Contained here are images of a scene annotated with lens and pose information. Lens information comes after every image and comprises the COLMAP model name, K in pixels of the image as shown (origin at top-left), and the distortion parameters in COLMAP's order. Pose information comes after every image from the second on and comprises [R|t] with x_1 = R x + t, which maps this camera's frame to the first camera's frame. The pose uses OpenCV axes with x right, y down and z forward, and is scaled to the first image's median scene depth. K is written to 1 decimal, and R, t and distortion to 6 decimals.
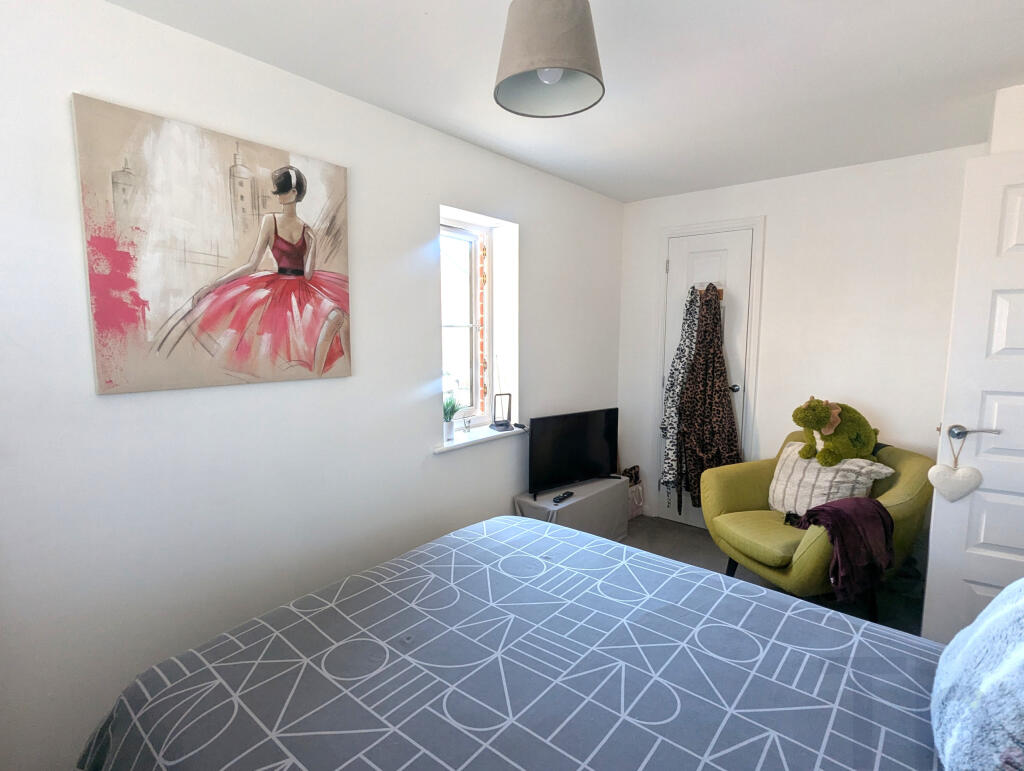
lens RADIAL K [[505.8, 0, 509.2], [0, 505.8, 386.9], [0, 0, 1]] dist [-0.004583, -0.000991]
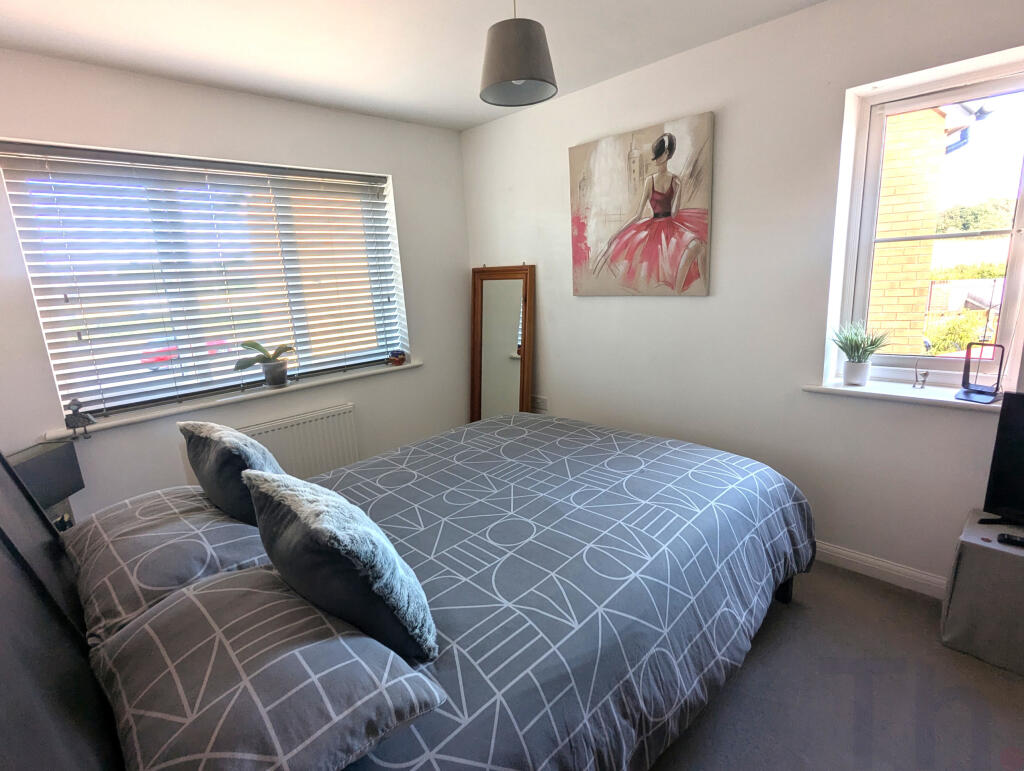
lens RADIAL K [[505.8, 0, 509.2], [0, 505.8, 386.9], [0, 0, 1]] dist [-0.004583, -0.000991]
pose [[-0.085537, 0.227058, -0.970118, 1.088257], [-0.058247, 0.970881, 0.232372, -0.073476], [0.994631, 0.076383, -0.069821, 0.756365]]
